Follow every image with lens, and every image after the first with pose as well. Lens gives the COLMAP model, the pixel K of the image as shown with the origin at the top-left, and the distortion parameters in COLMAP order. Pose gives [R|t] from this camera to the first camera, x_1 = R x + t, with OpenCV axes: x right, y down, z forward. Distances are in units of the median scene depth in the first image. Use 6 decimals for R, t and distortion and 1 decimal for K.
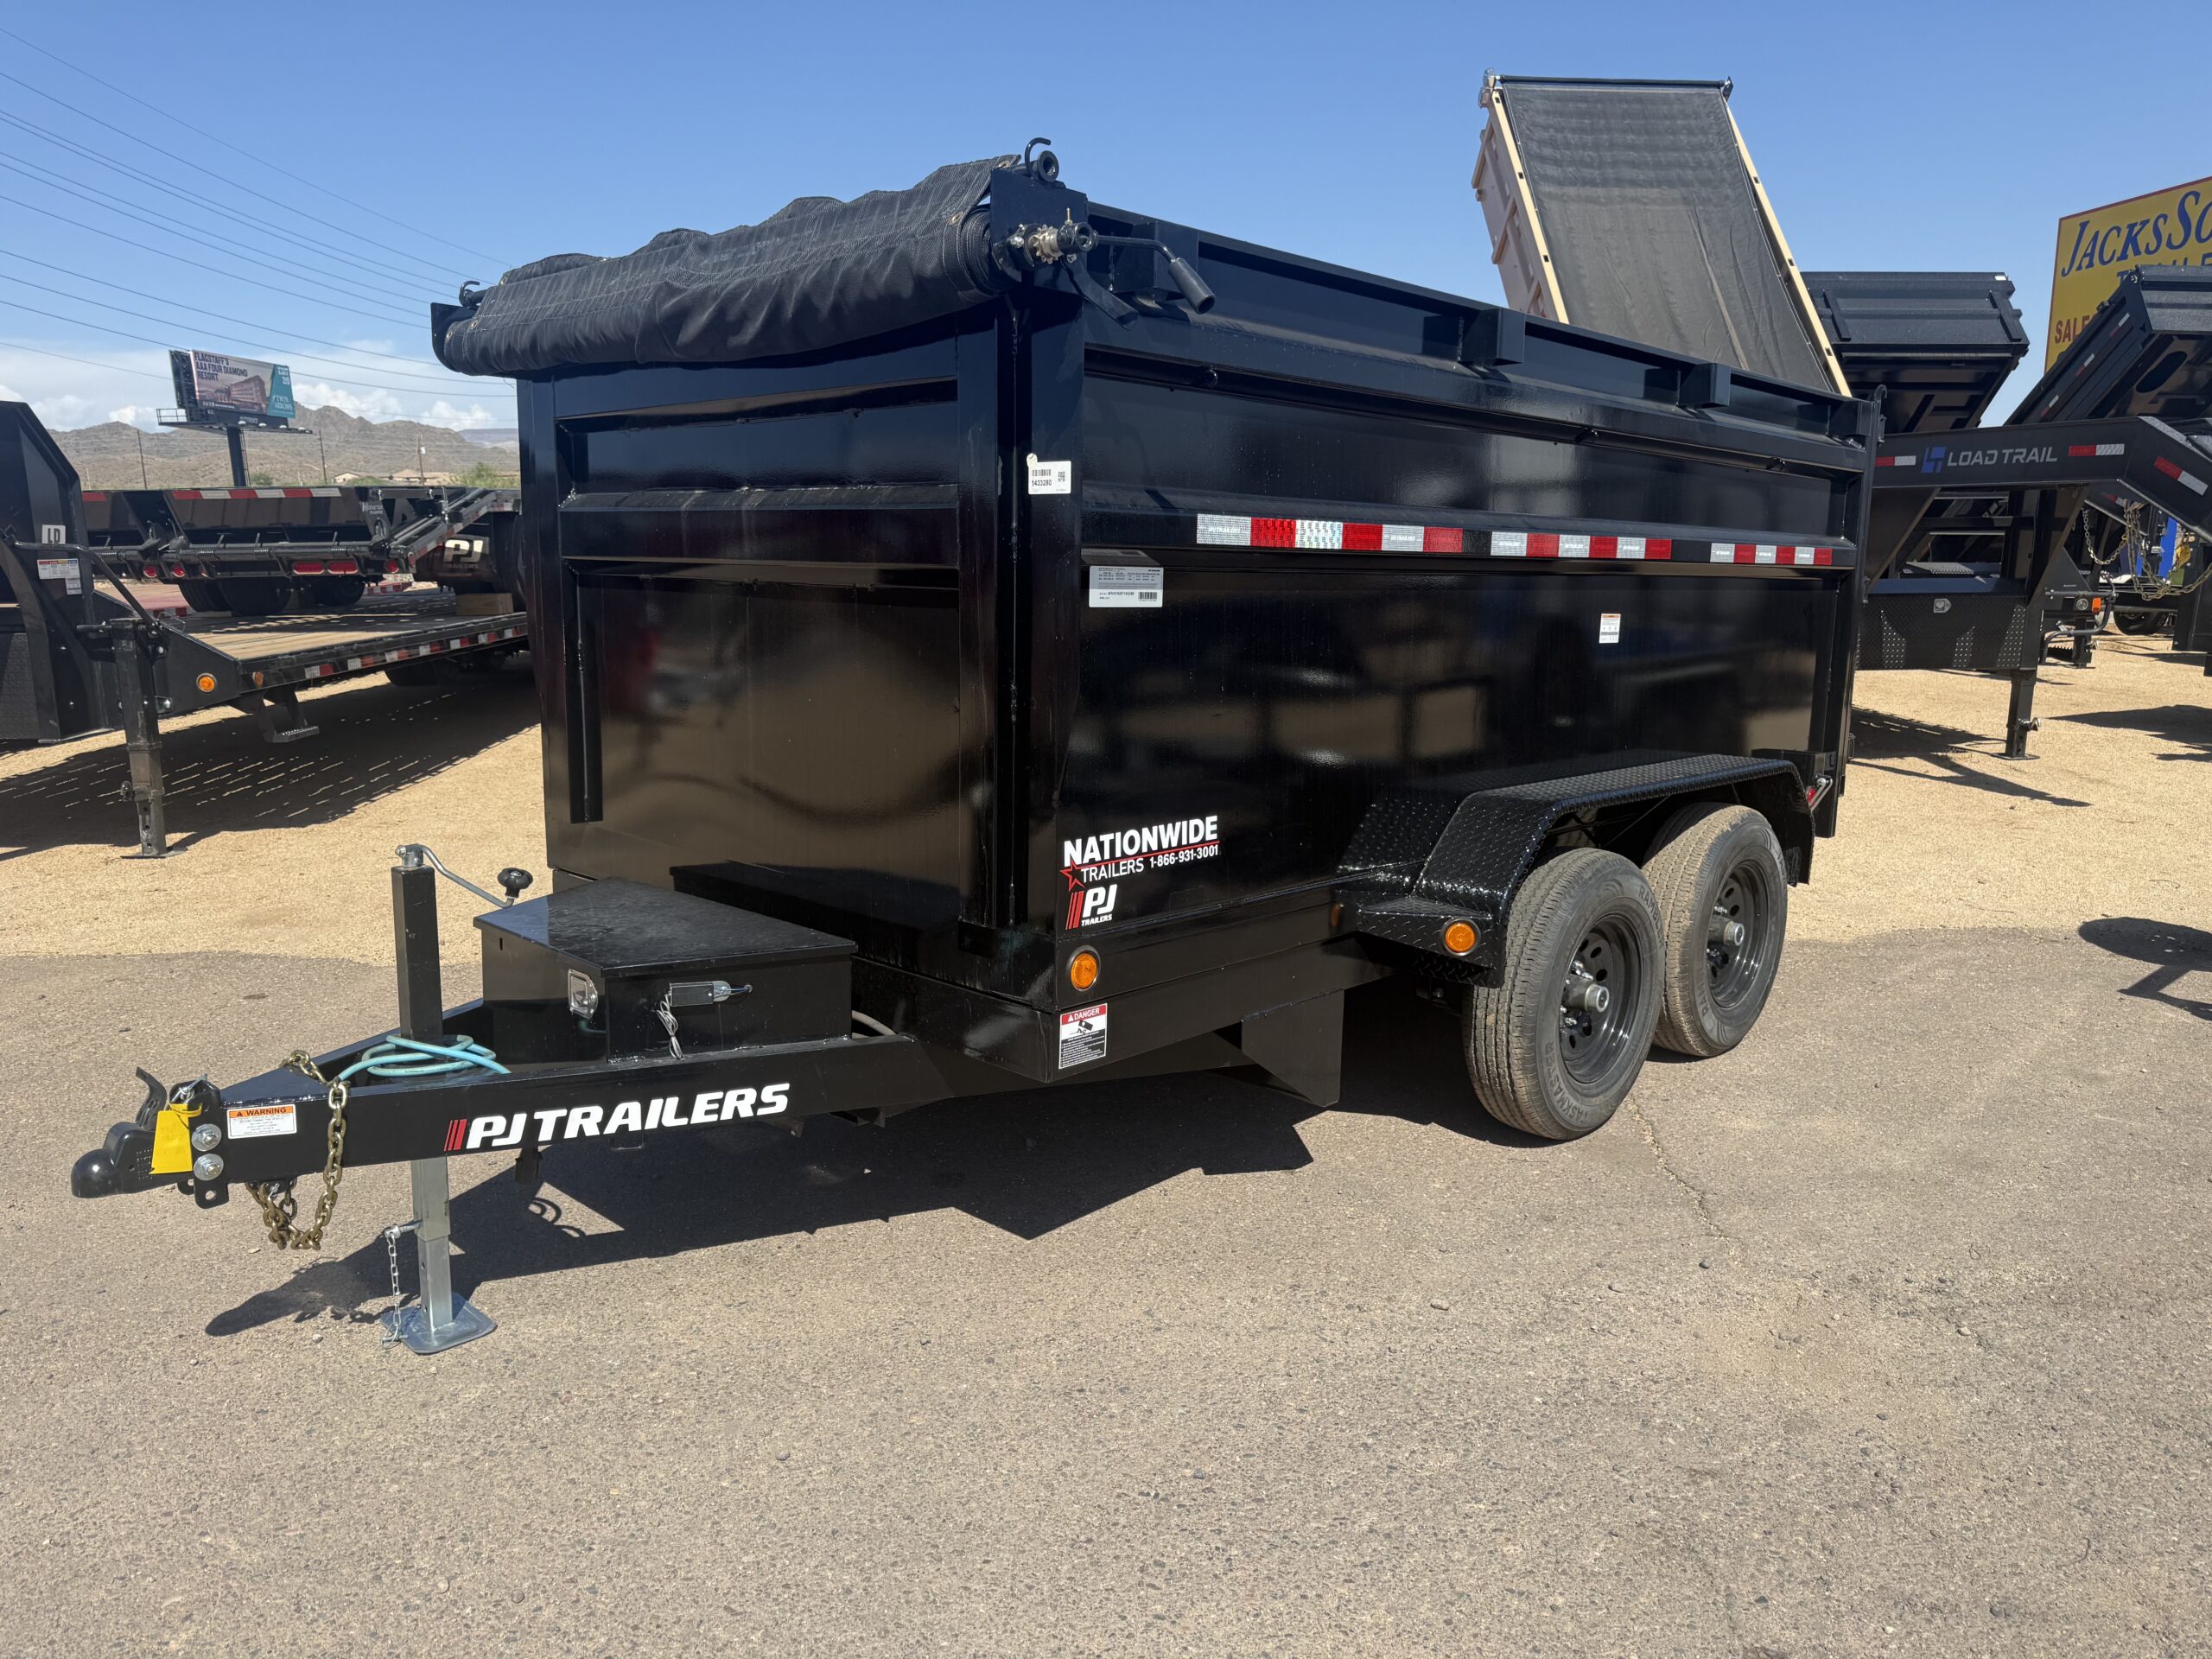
lens RADIAL K [[1540.4, 0, 1106.0], [0, 1540.4, 829.5], [0, 0, 1]] dist [0.162970, -0.271709]
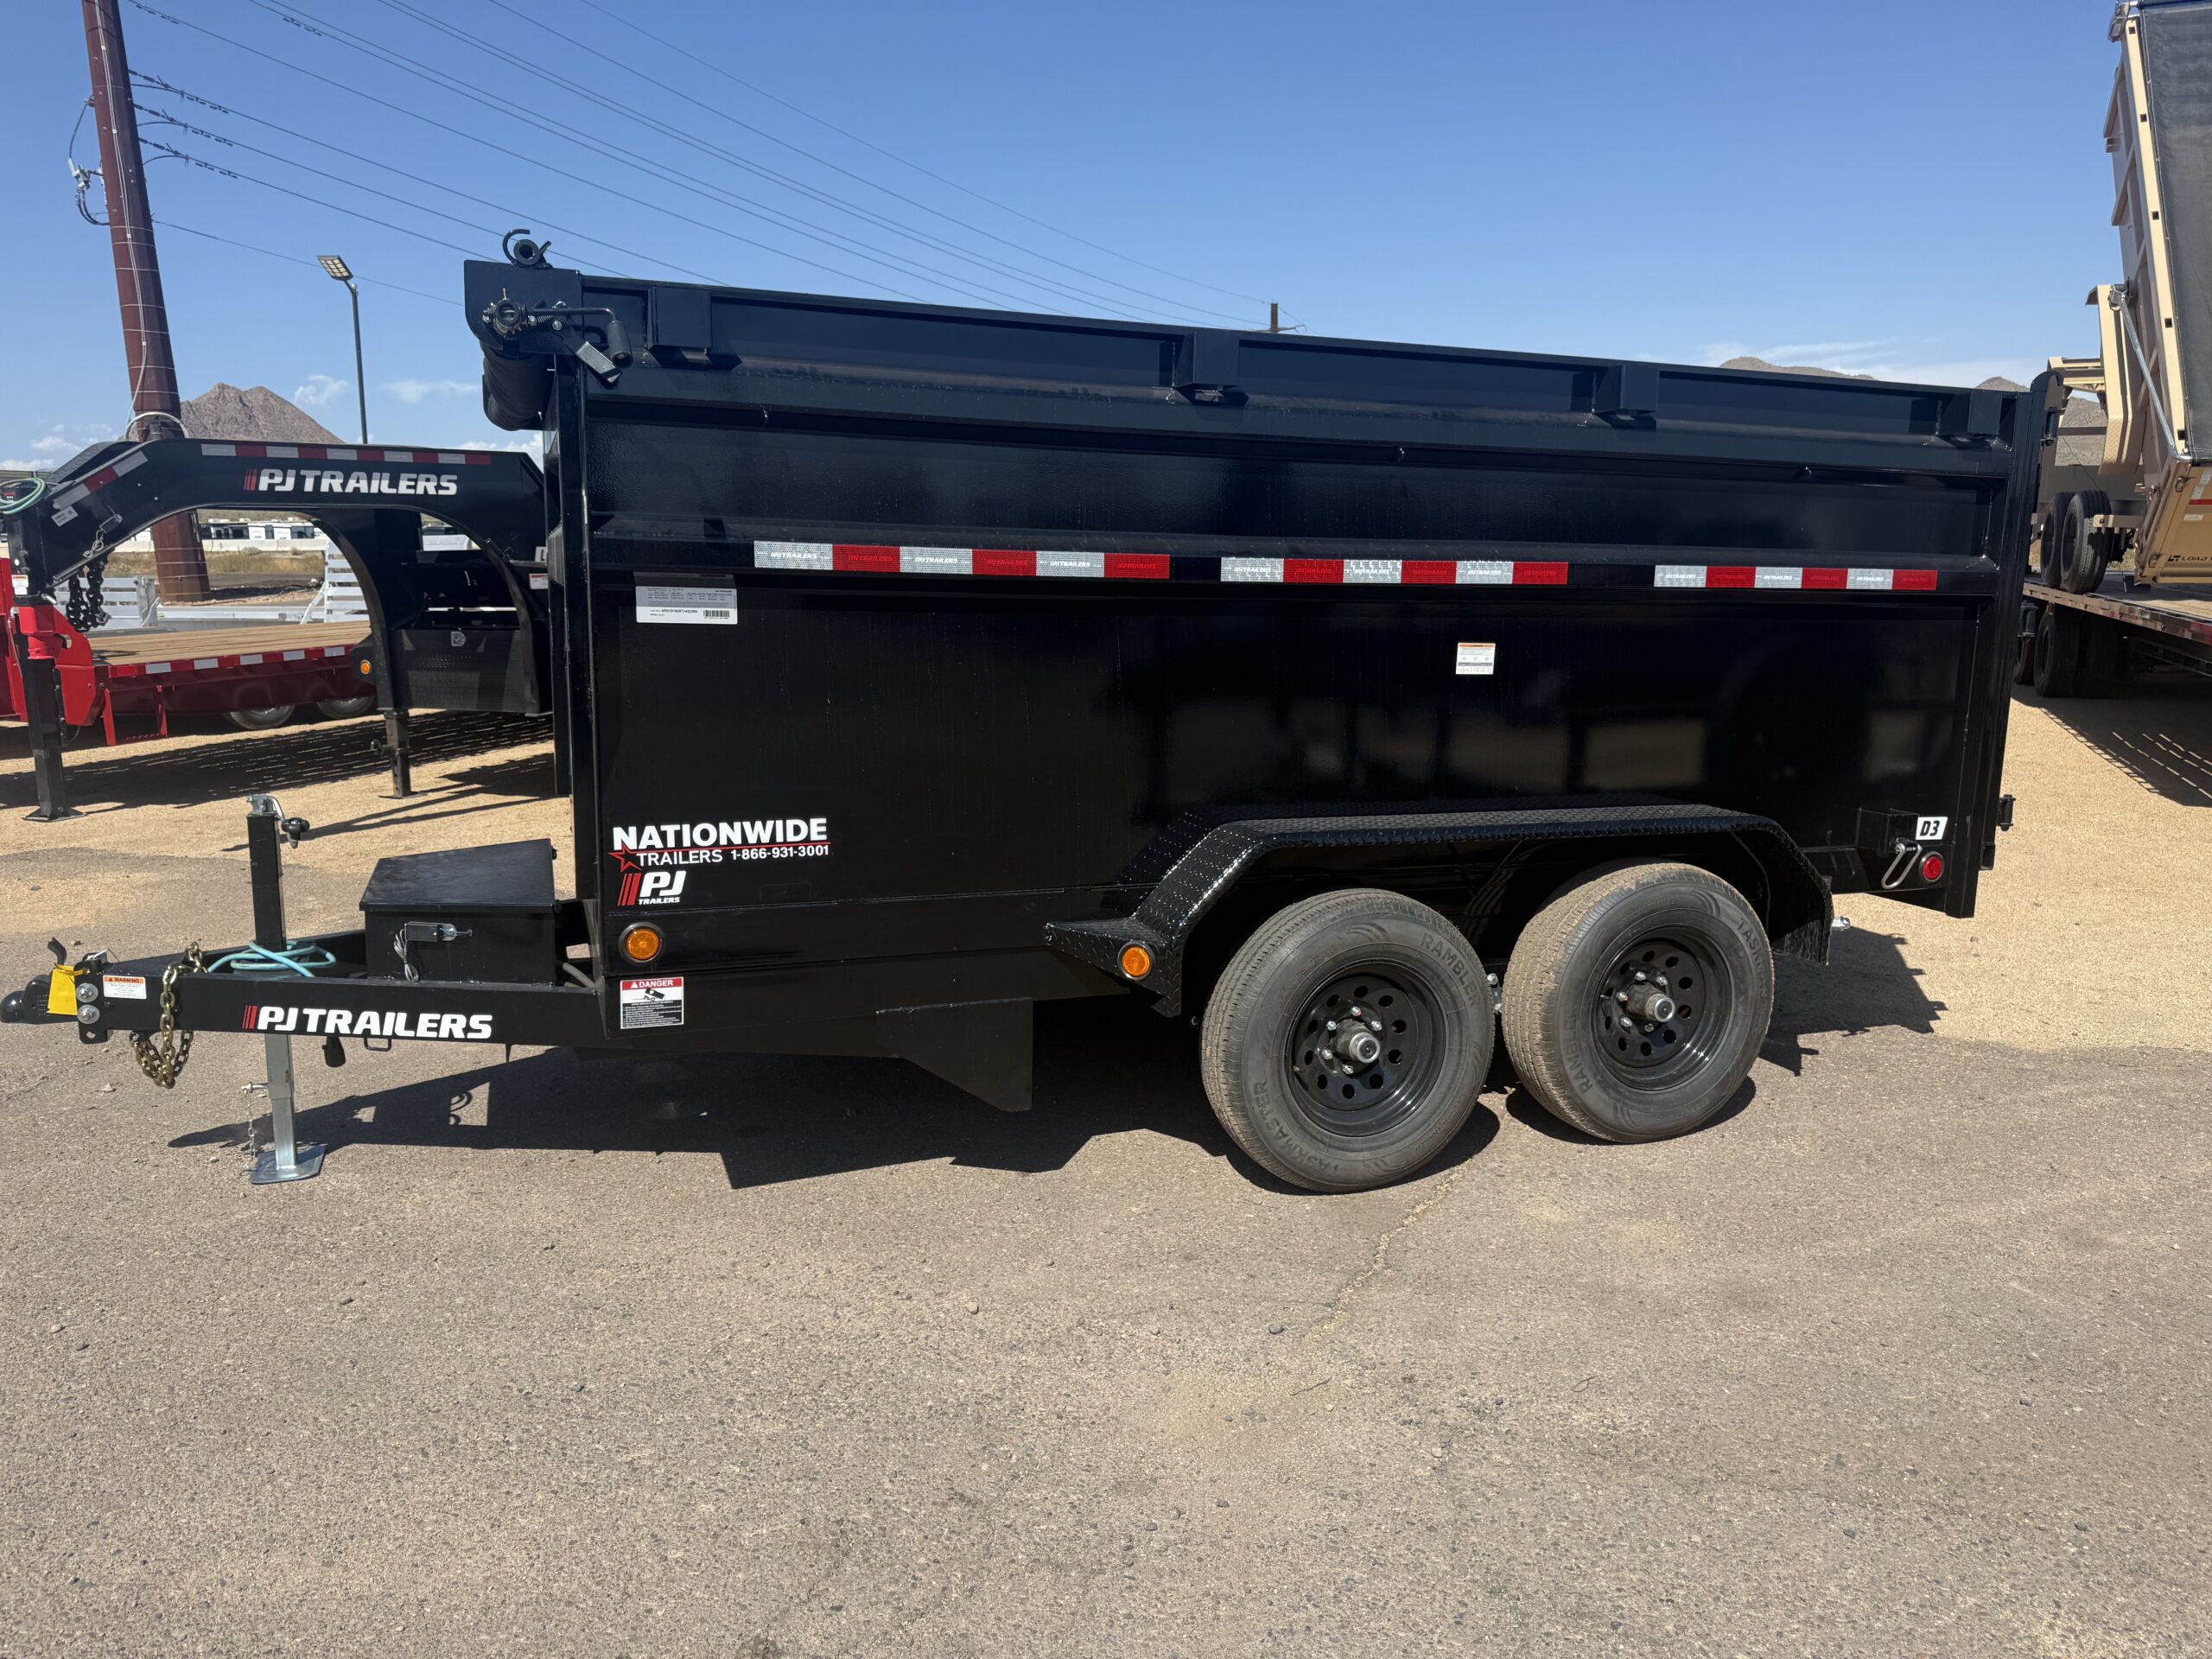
lens RADIAL K [[1567.0, 0, 1105.3], [0, 1567.0, 819.6], [0, 0, 1]] dist [0.061960, -0.074095]
pose [[0.900233, 0.069014, -0.429904, 0.752884], [-0.075198, 0.997165, 0.002611, -0.026796], [0.428866, 0.029978, 0.902871, 0.099338]]
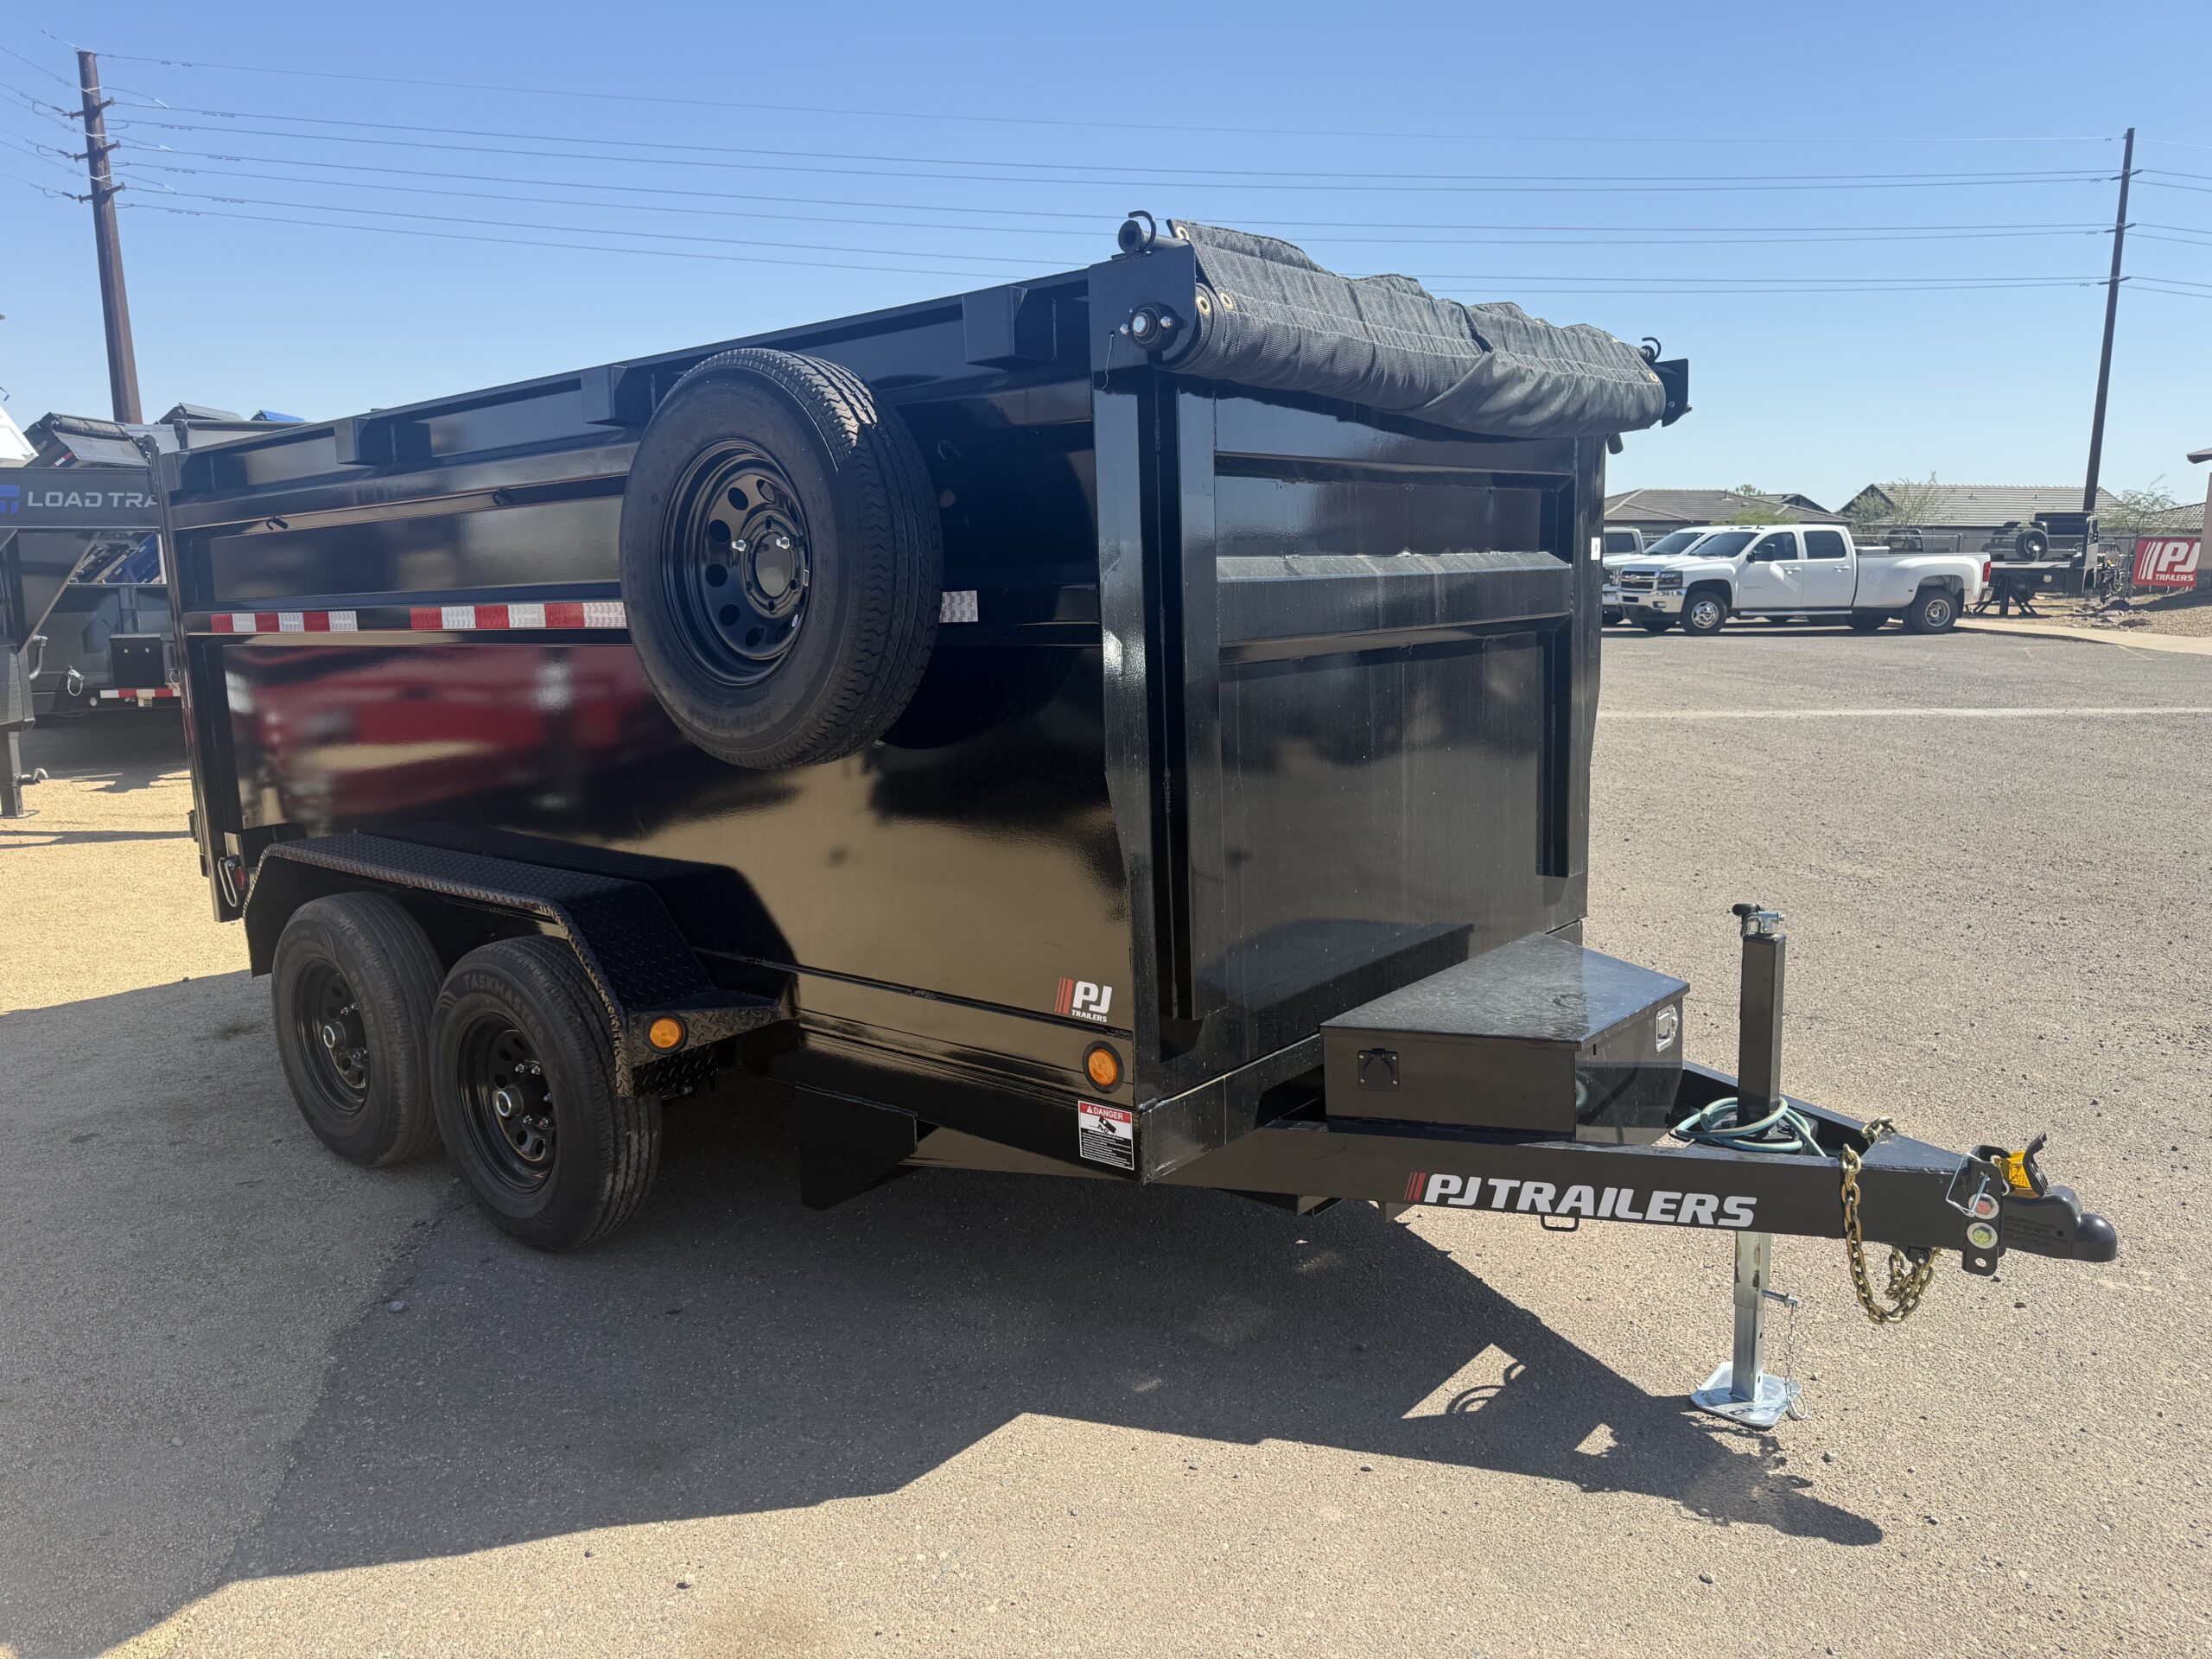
lens RADIAL K [[1567.0, 0, 1105.3], [0, 1567.0, 819.6], [0, 0, 1]] dist [0.061960, -0.074095]
pose [[-0.073860, -0.161495, 0.984106, -1.359823], [0.188439, 0.966764, 0.172792, -0.292943], [-0.979303, 0.198207, -0.040974, 1.407187]]
